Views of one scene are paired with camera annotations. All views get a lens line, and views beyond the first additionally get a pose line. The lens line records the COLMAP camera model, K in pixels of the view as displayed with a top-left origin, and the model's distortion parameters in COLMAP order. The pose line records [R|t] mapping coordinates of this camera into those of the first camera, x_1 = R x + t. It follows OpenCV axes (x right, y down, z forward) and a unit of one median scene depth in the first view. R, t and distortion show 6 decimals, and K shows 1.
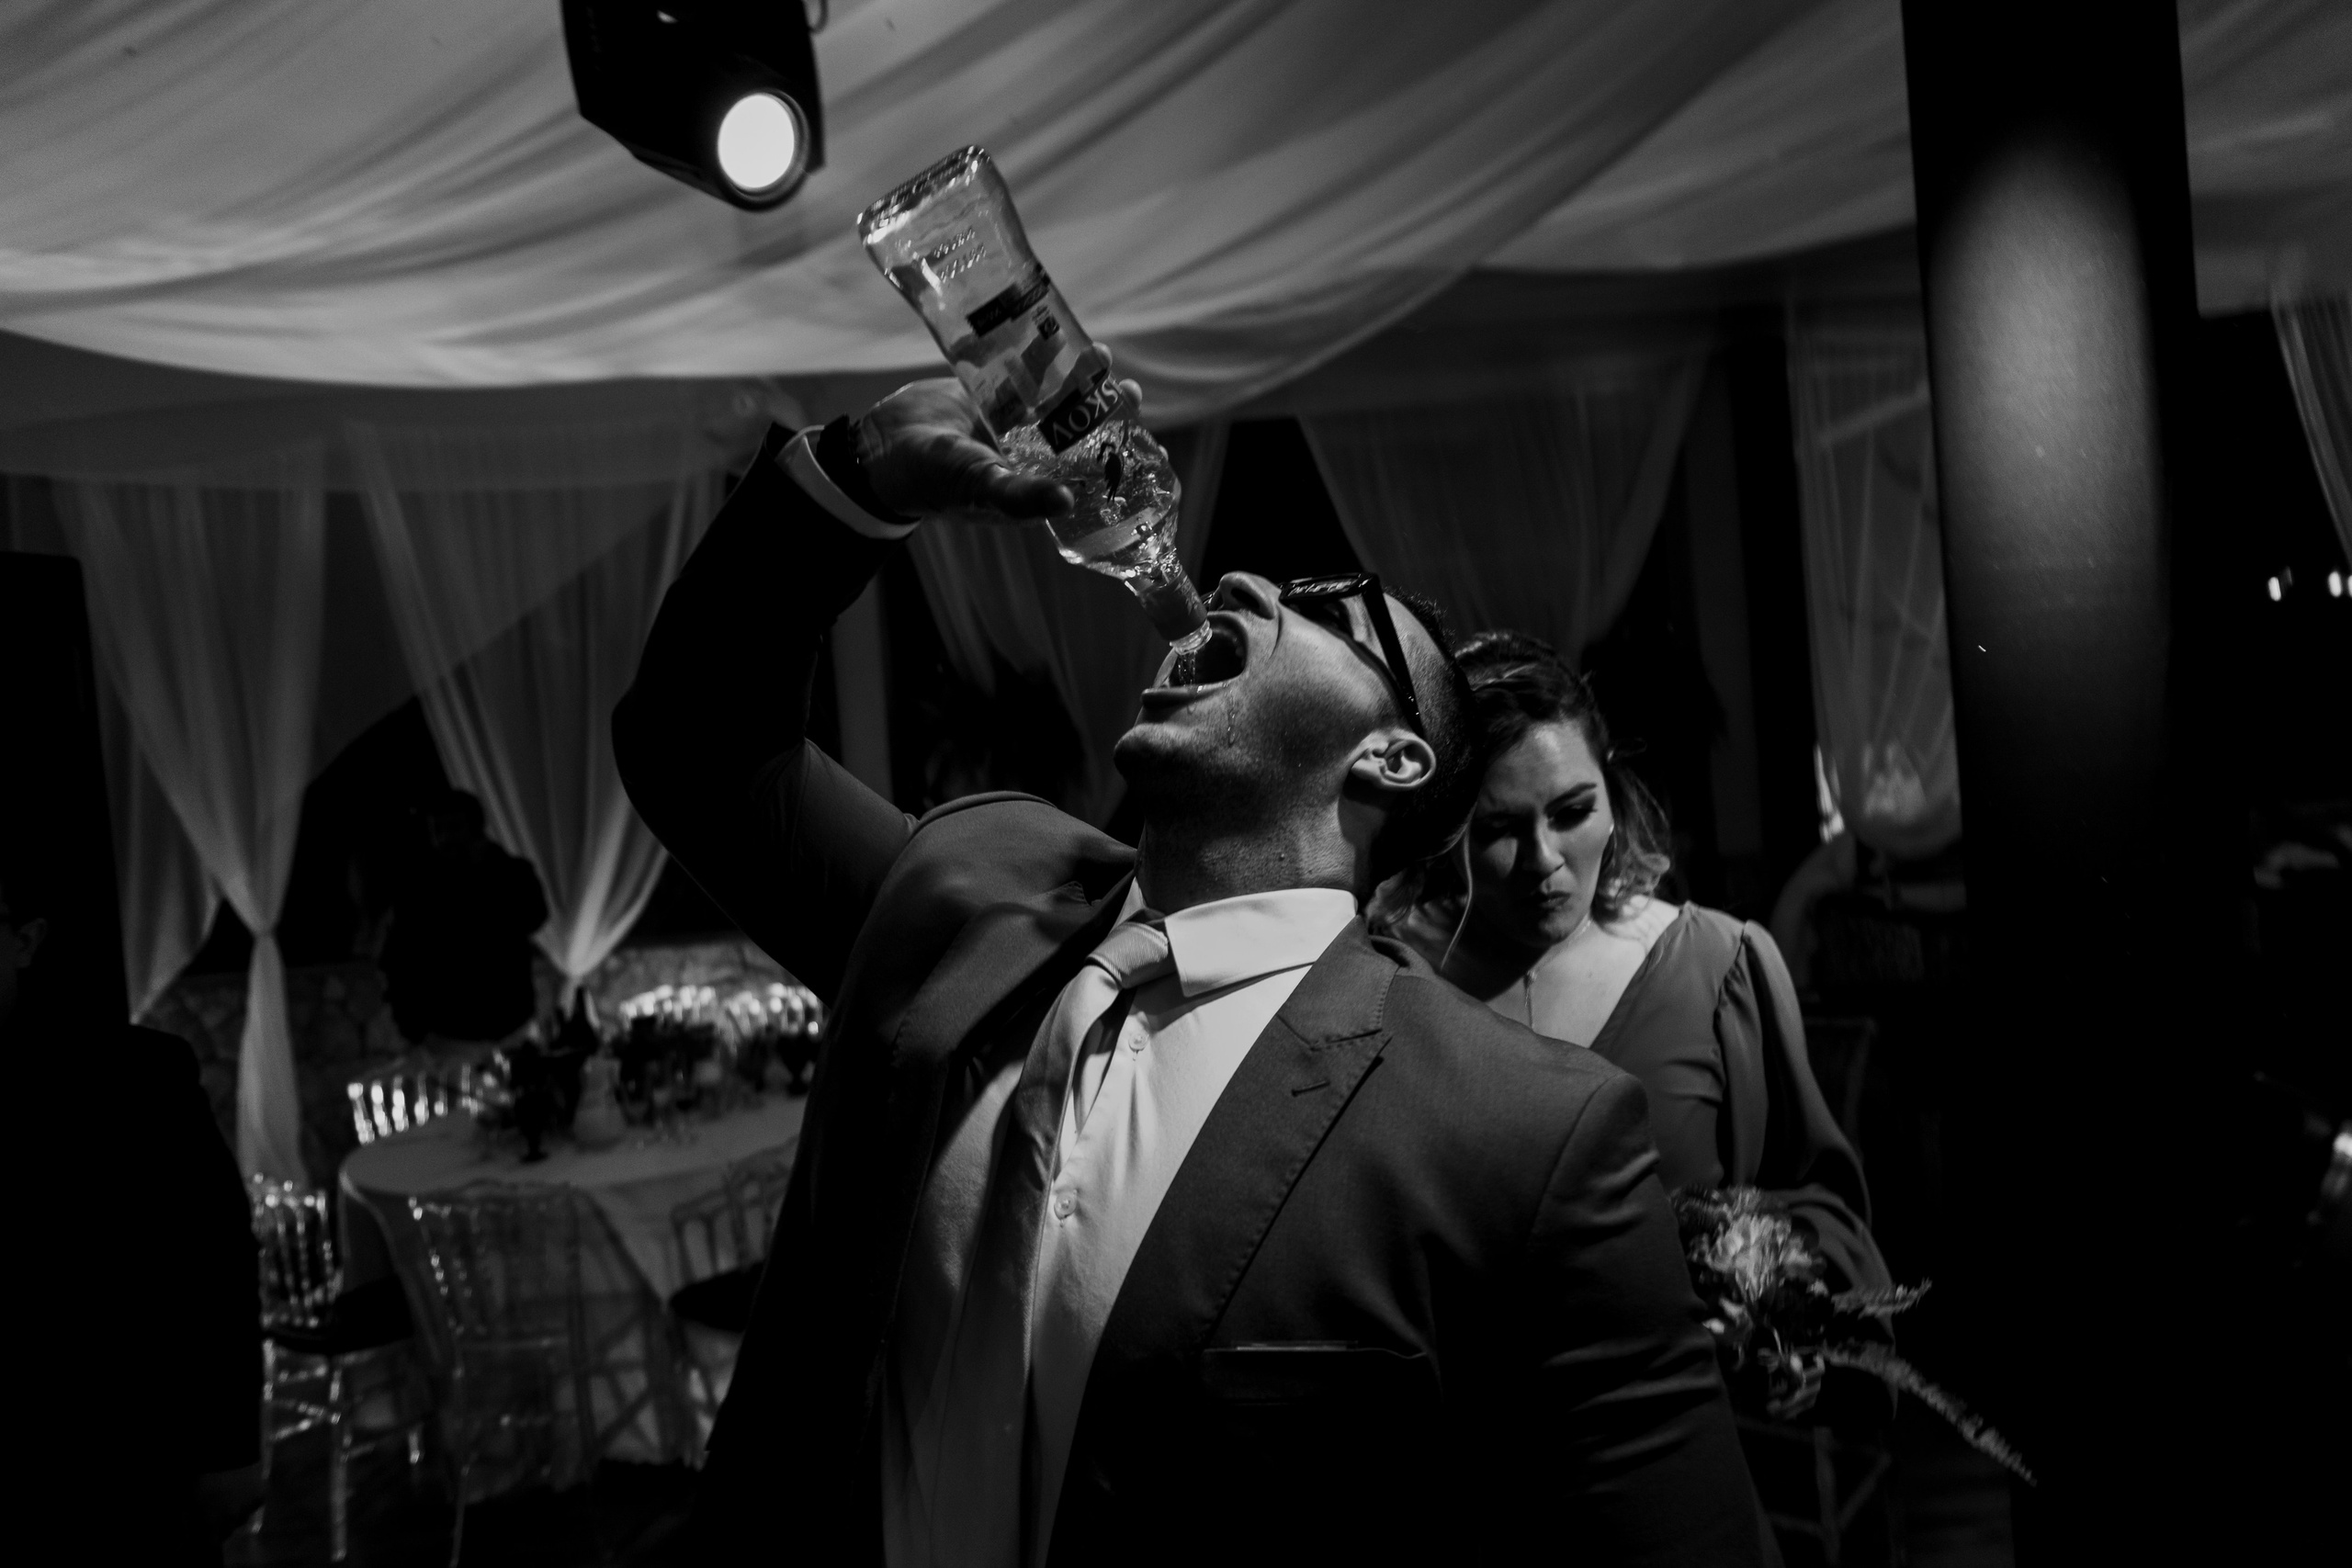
lens RADIAL K [[1674.2, 0, 1174.9], [0, 1674.2, 799.5], [0, 0, 1]] dist [0.039795, -0.009300]
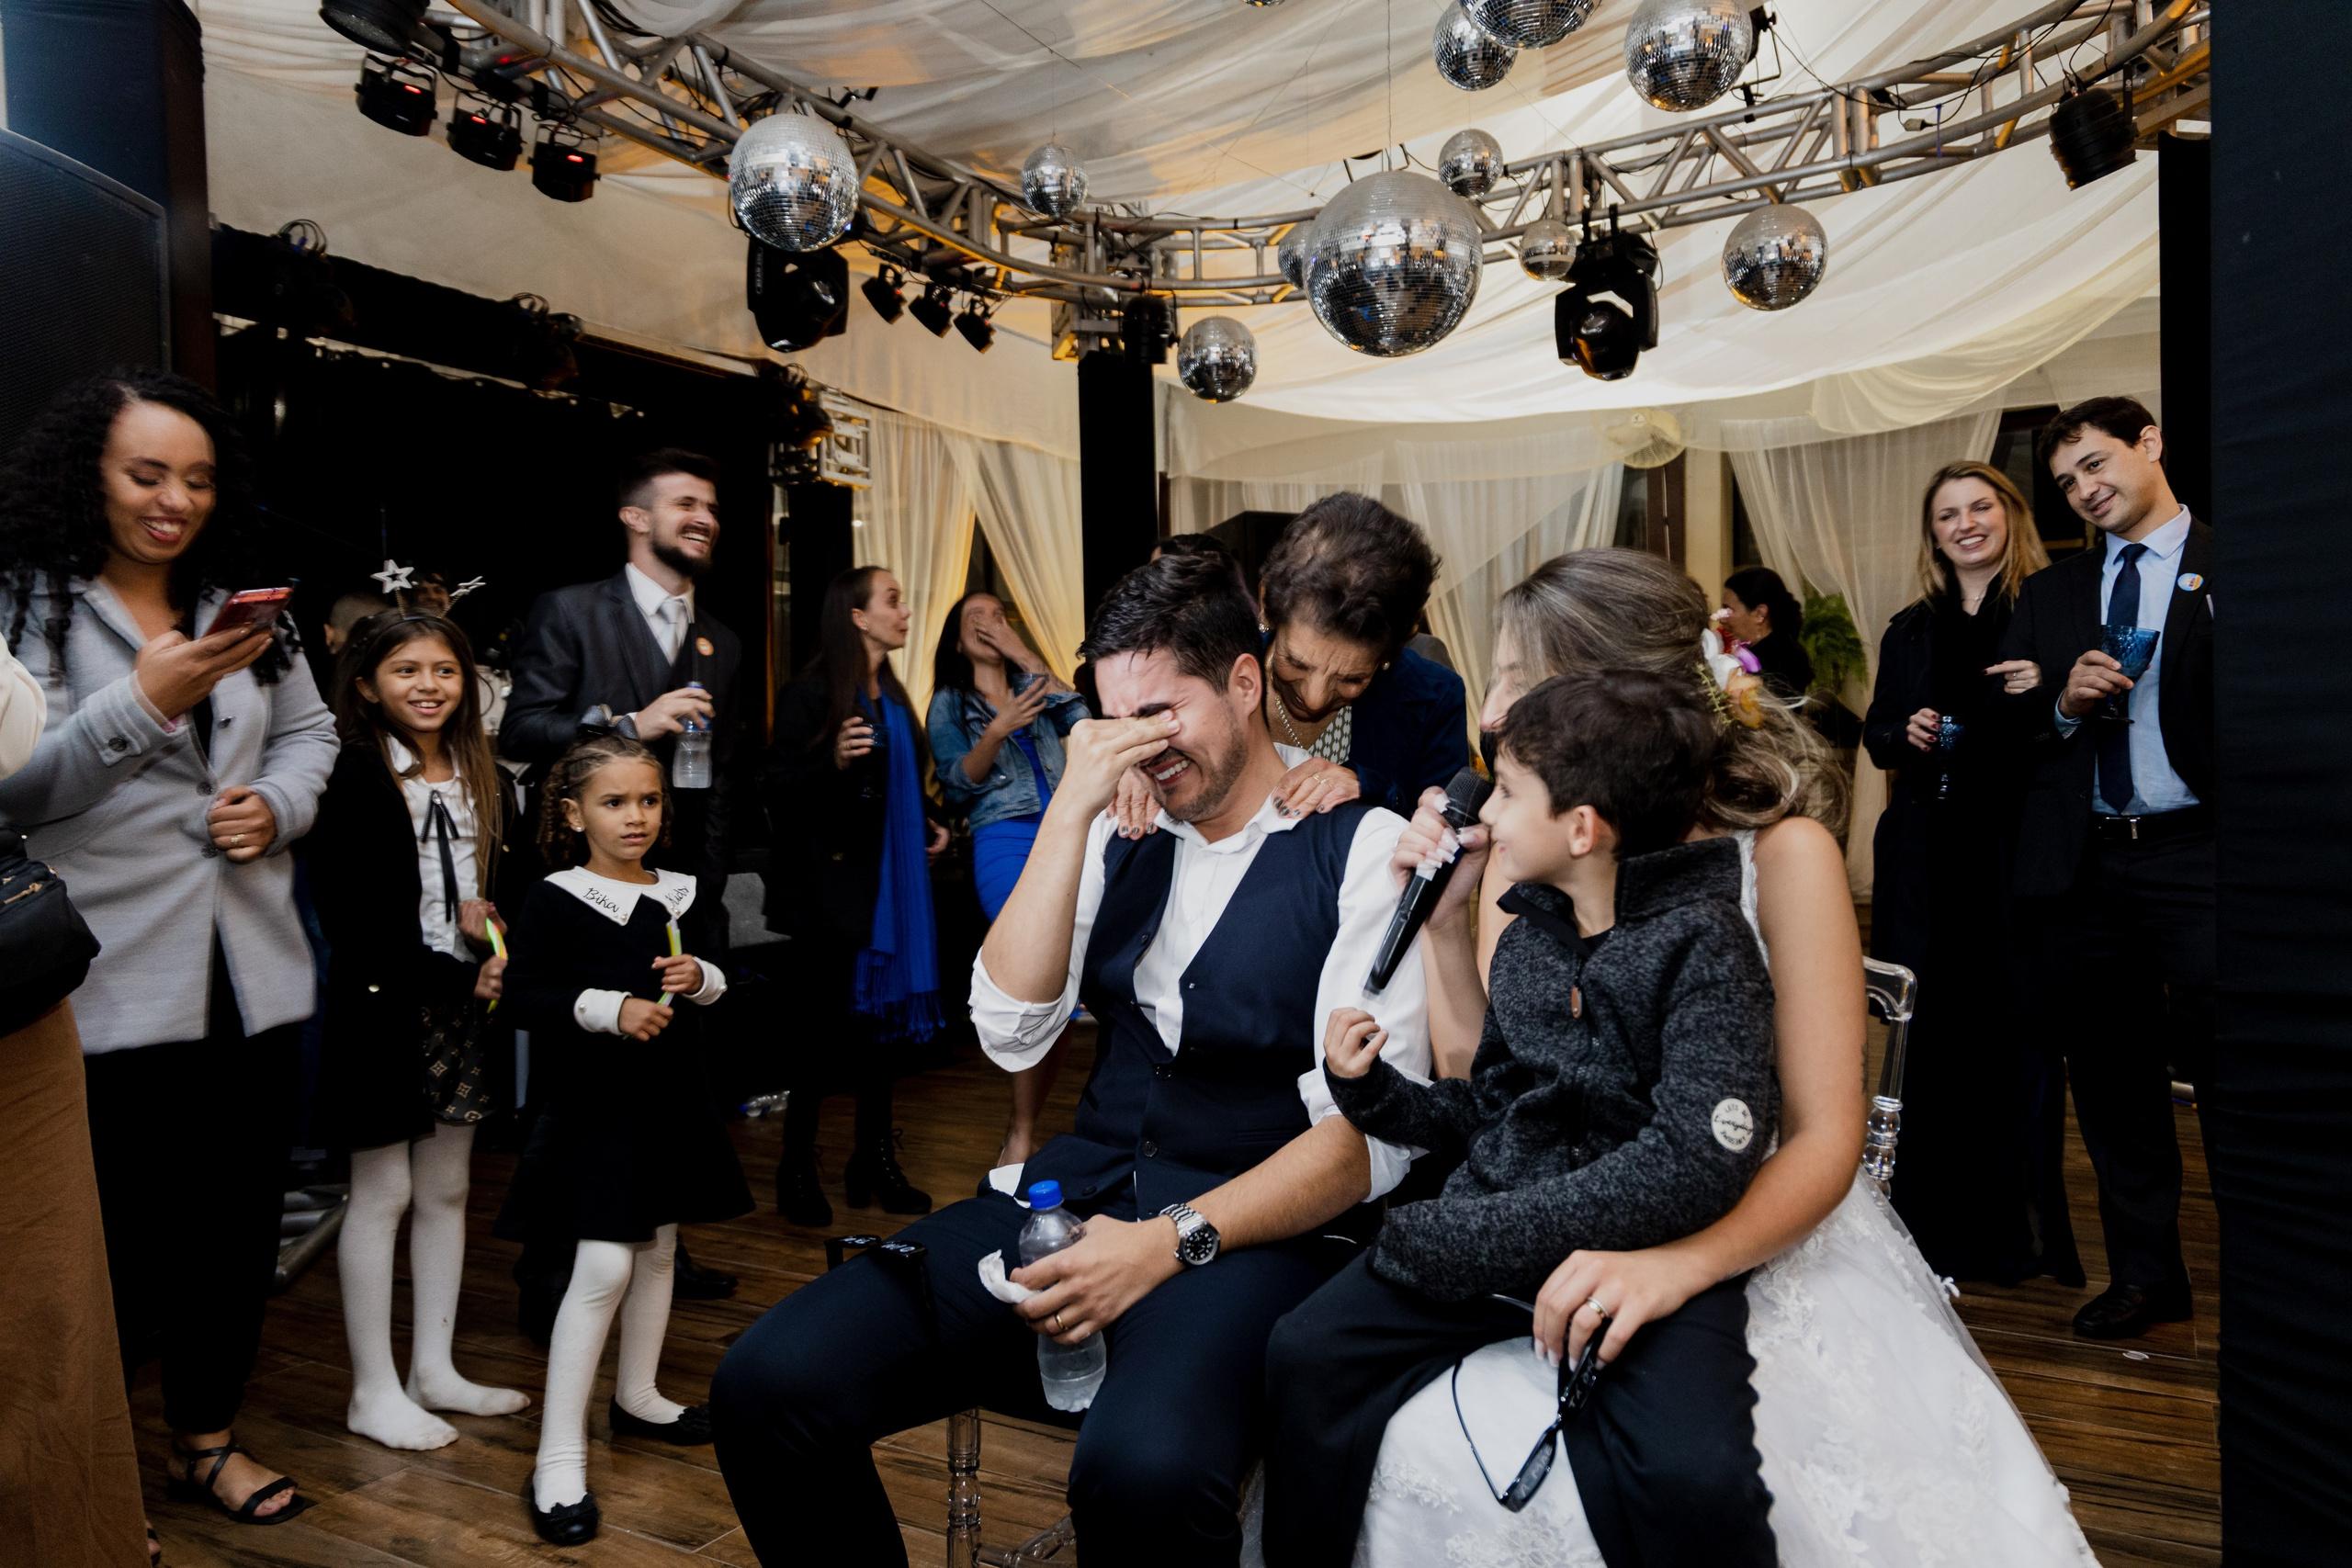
lens RADIAL K [[1674.2, 0, 1126.1], [0, 1674.2, 800.2], [0, 0, 1]] dist [0.039795, -0.009300]
pose [[0.829562, 0.079002, -0.552798, 0.218303], [-0.063550, 0.996867, 0.047098, 0.063204], [0.554787, -0.003940, 0.831983, -0.498231]]
